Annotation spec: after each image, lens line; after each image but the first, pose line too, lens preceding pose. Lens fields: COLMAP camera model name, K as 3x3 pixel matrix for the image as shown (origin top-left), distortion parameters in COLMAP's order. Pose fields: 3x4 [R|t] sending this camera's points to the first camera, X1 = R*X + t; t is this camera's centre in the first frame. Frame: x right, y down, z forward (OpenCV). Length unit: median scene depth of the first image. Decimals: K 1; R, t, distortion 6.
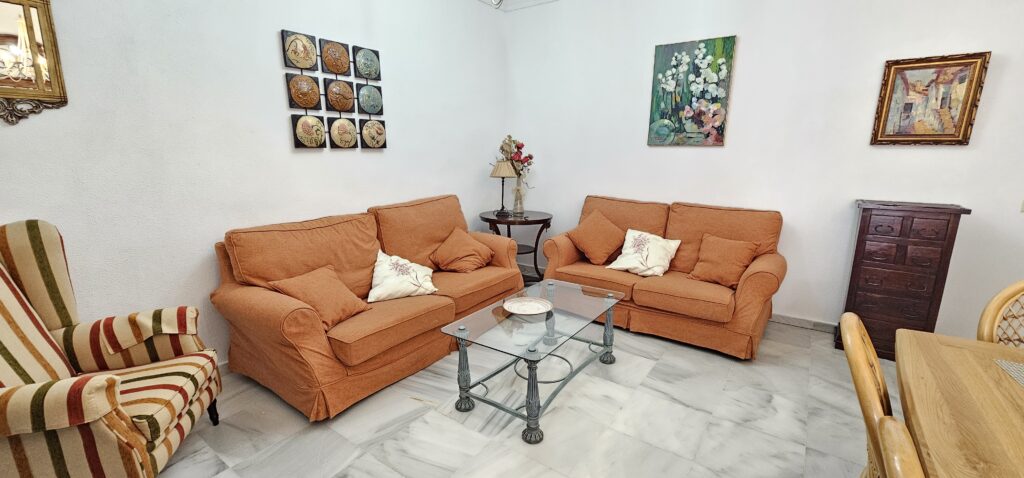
lens RADIAL K [[421.6, 0, 512.0], [0, 421.6, 239.0], [0, 0, 1]] dist [0.002247, -0.000794]
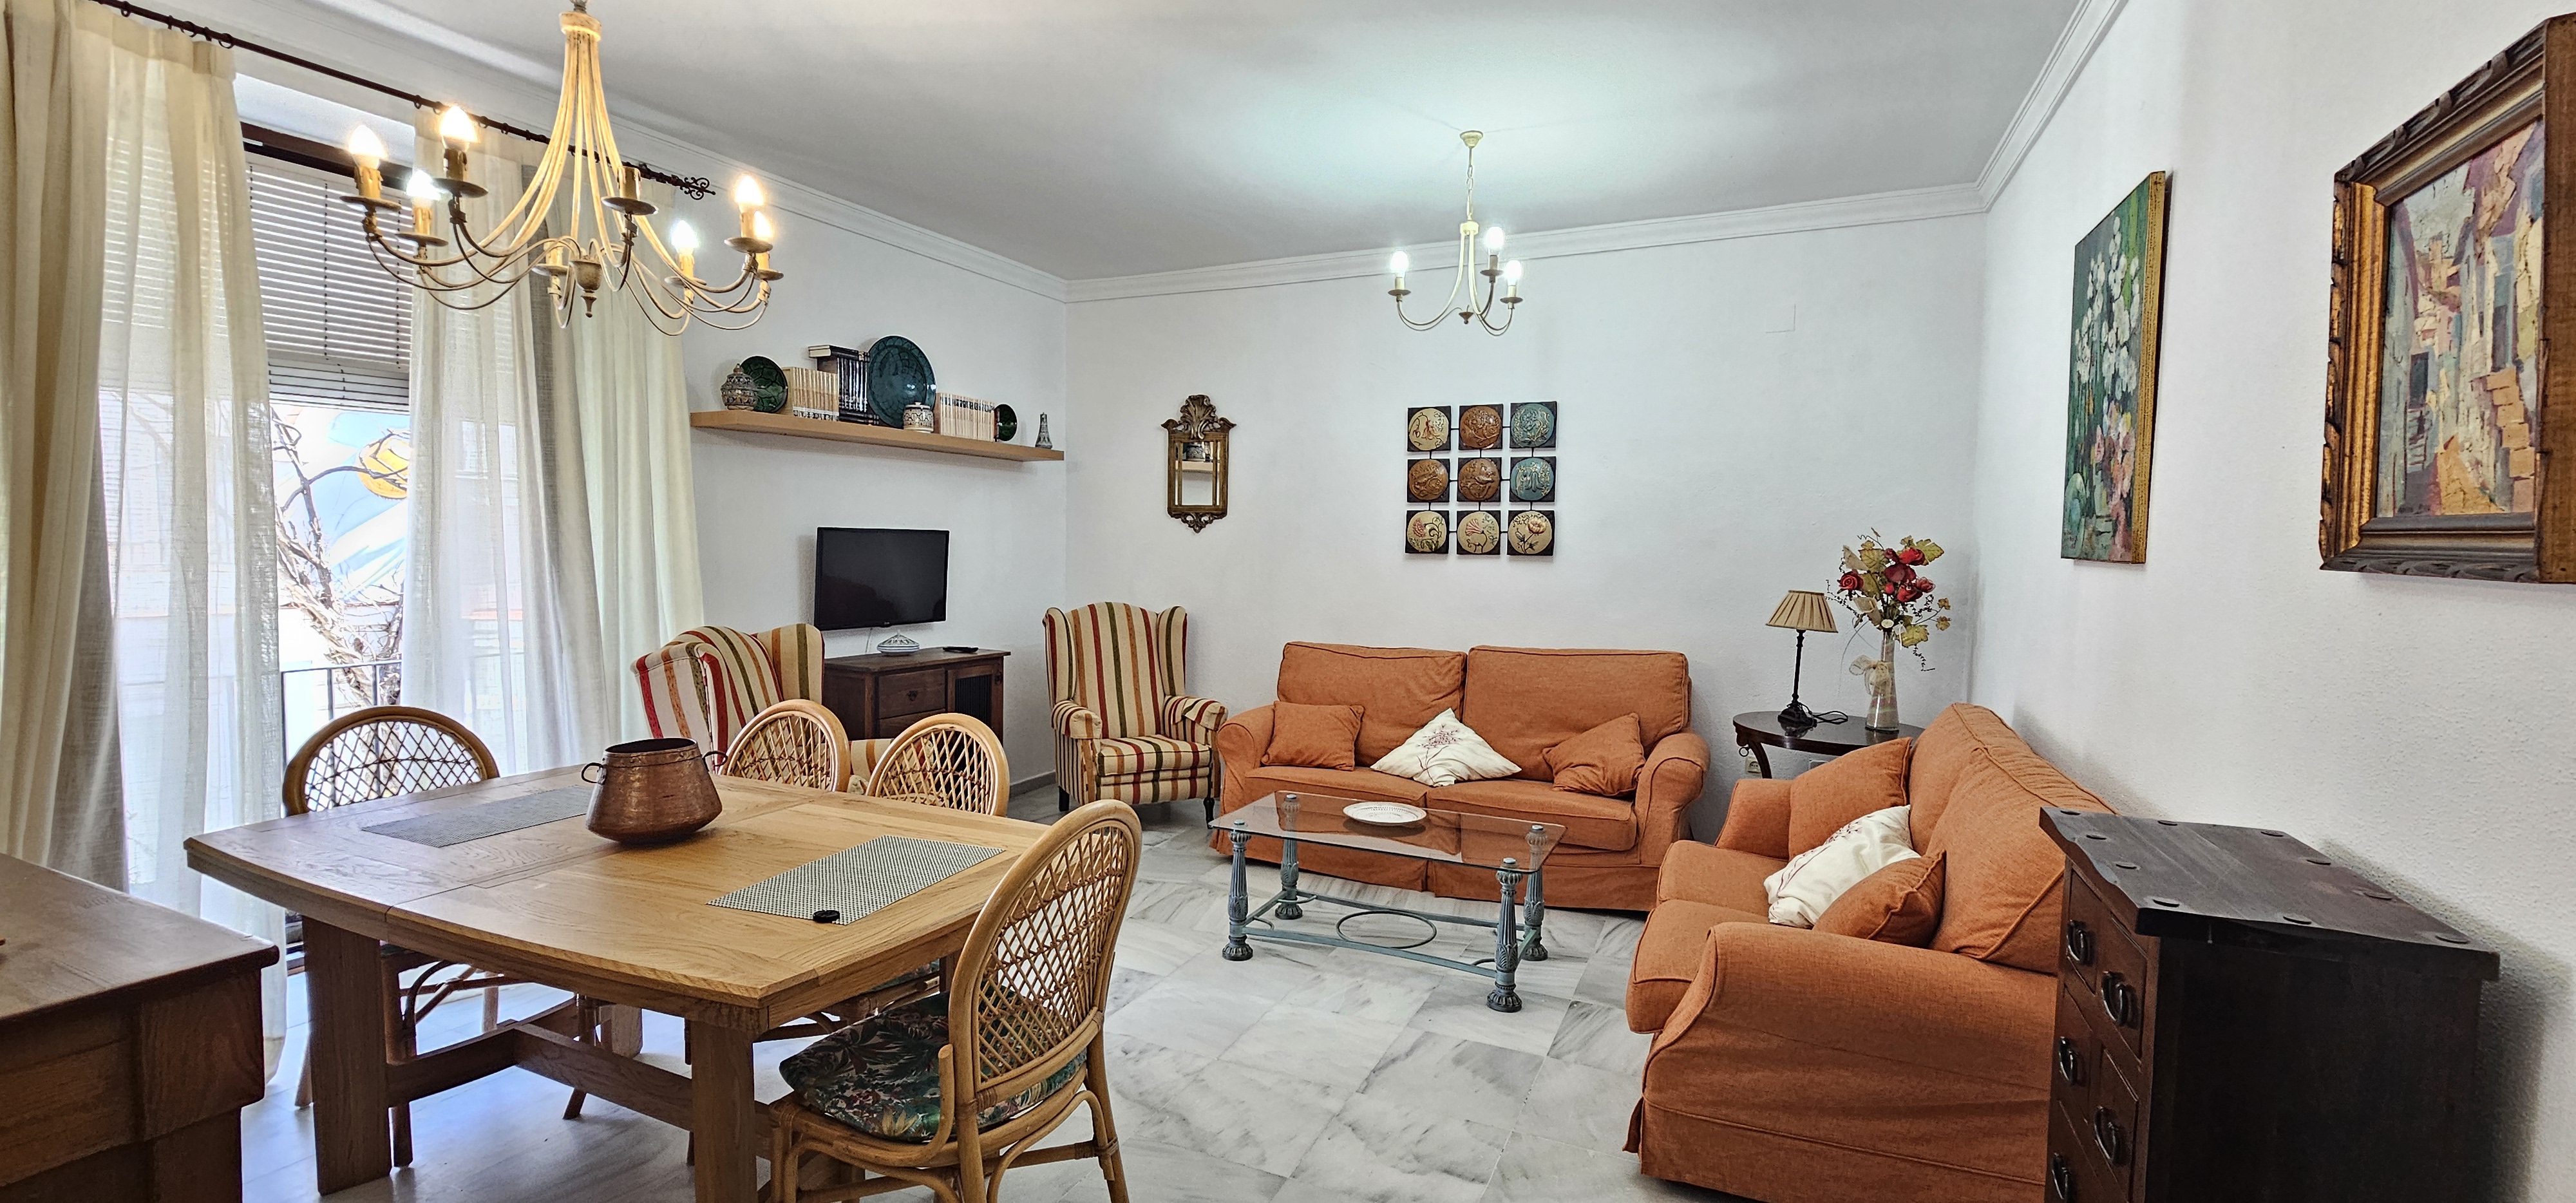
lens RADIAL K [[1060.7, 0, 1288.0], [0, 1060.7, 601.5], [0, 0, 1]] dist [0.002247, -0.000794]
pose [[0.182854, 0.054418, -0.981633, 1.280736], [-0.220143, 0.975380, 0.013064, -0.107648], [0.958176, 0.213711, 0.190332, 0.444076]]
